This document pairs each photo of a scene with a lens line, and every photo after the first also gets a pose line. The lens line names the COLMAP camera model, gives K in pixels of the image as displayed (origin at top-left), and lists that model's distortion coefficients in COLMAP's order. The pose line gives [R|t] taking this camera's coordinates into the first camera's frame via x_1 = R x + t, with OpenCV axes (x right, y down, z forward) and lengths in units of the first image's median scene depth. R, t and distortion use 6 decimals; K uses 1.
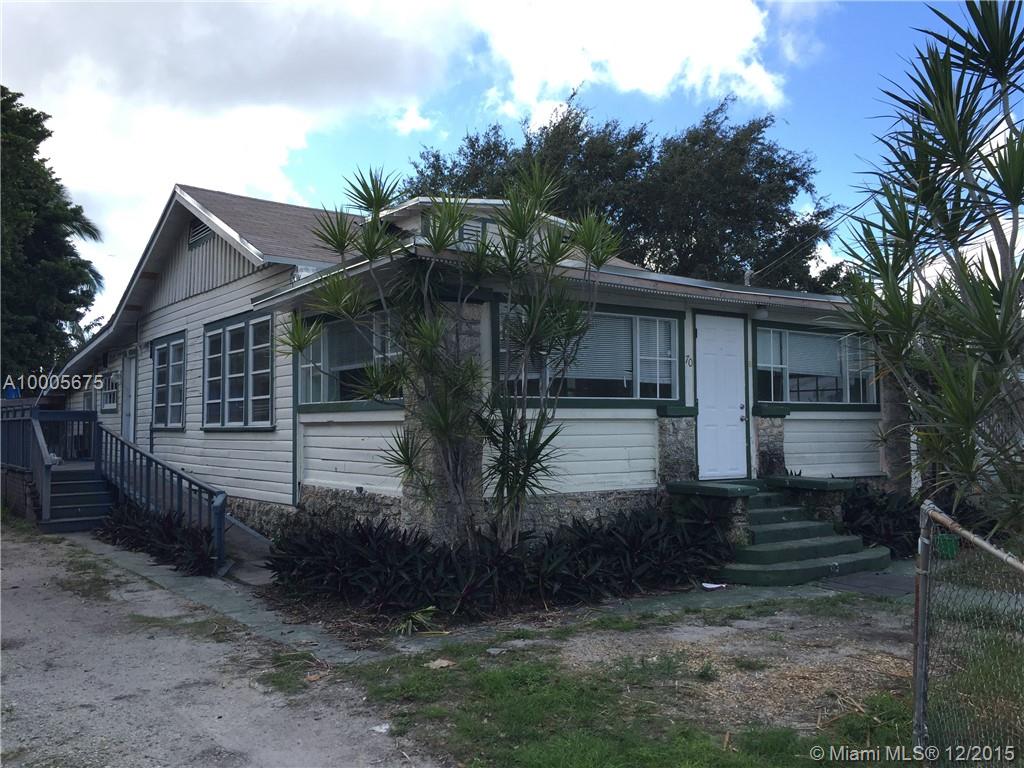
lens RADIAL K [[875.8, 0, 506.1], [0, 875.8, 362.7], [0, 0, 1]] dist [0.093149, -0.143672]
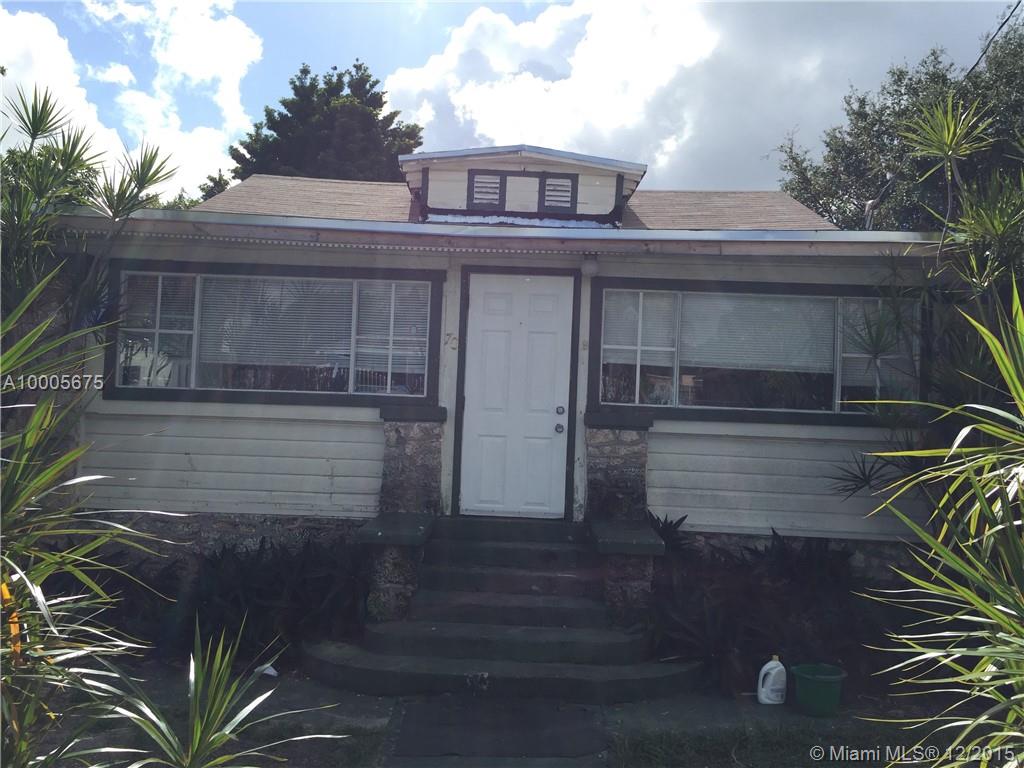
lens RADIAL K [[875.8, 0, 506.1], [0, 875.8, 362.7], [0, 0, 1]] dist [0.093149, -0.143672]
pose [[0.798977, 0.006982, -0.601321, 0.631480], [0.003065, 0.999872, 0.015683, 0.003865], [0.601354, -0.014373, 0.798853, 0.451643]]
